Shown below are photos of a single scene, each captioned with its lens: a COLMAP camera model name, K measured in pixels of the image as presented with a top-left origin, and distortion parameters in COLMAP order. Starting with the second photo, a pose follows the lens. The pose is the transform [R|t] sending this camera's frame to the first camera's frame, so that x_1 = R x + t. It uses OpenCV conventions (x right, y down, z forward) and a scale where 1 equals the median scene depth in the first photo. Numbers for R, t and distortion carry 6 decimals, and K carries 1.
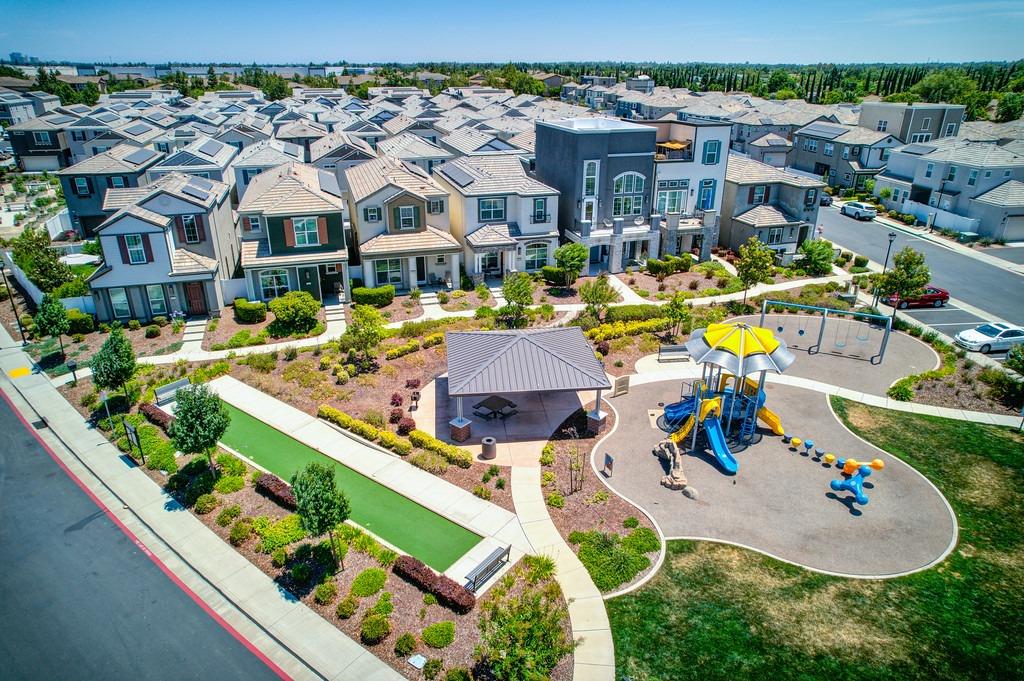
lens RADIAL K [[655.3, 0, 512.0], [0, 655.3, 340.5], [0, 0, 1]] dist [-0.062837, 0.049312]
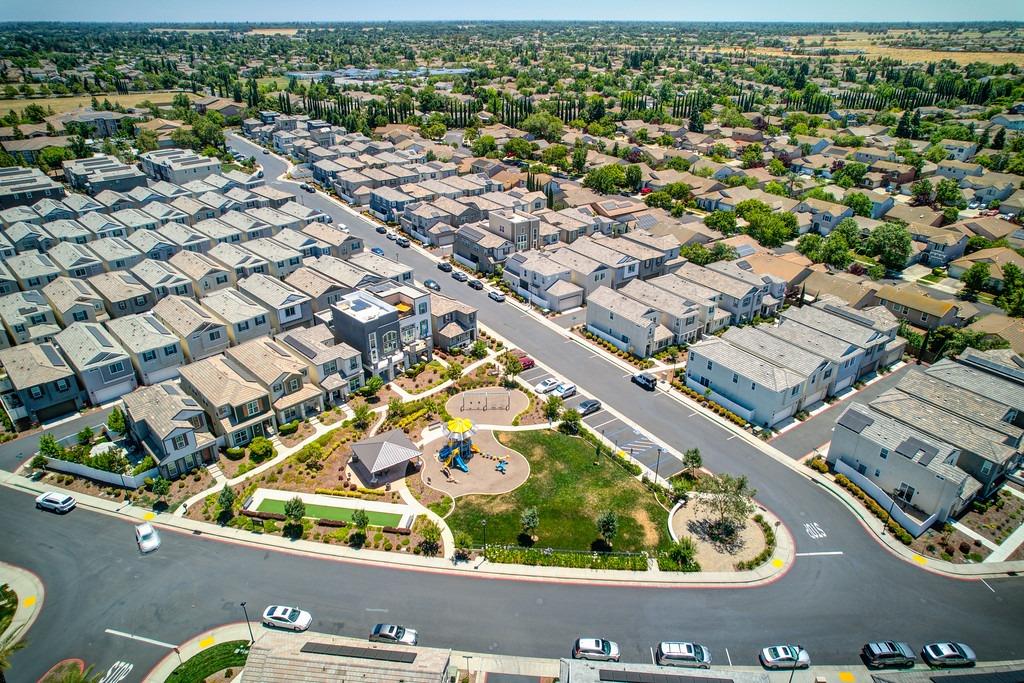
lens RADIAL K [[655.3, 0, 512.0], [0, 655.3, 341.5], [0, 0, 1]] dist [-0.062837, 0.049312]
pose [[0.880853, -0.210320, 0.424103, -0.441148], [0.184057, 0.977556, 0.102505, -0.451964], [-0.436143, -0.012232, 0.899794, -1.256876]]
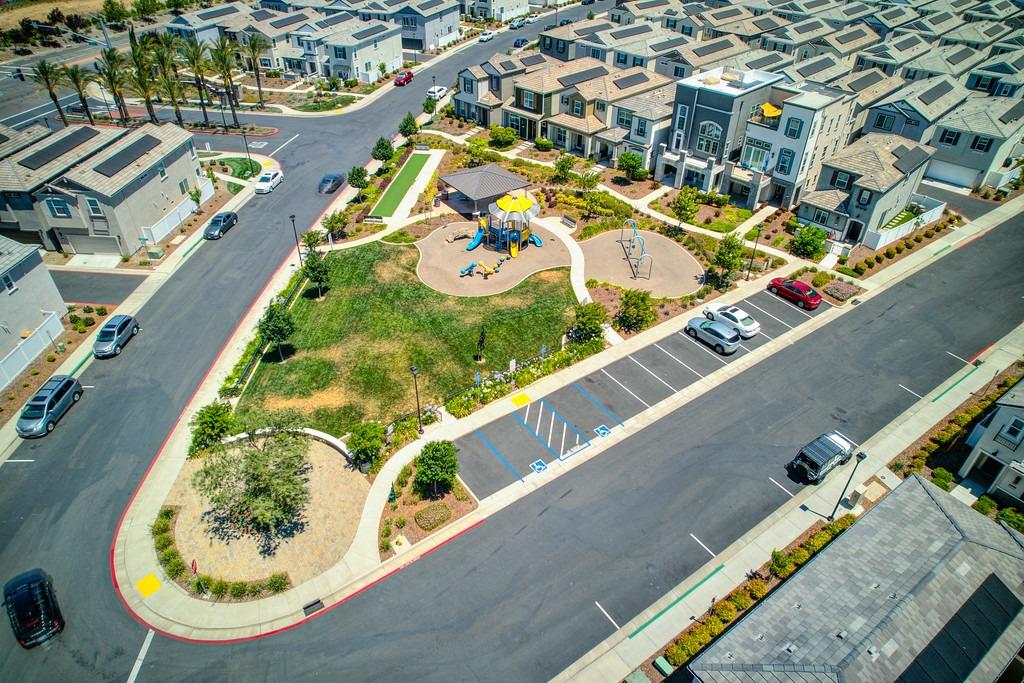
lens RADIAL K [[655.3, 0, 512.0], [0, 655.3, 341.5], [0, 0, 1]] dist [-0.062837, 0.049312]
pose [[0.483664, 0.529629, -0.696823, 1.437784], [-0.351332, 0.846663, 0.399658, -0.325427], [0.801645, 0.051516, 0.595576, -0.150188]]
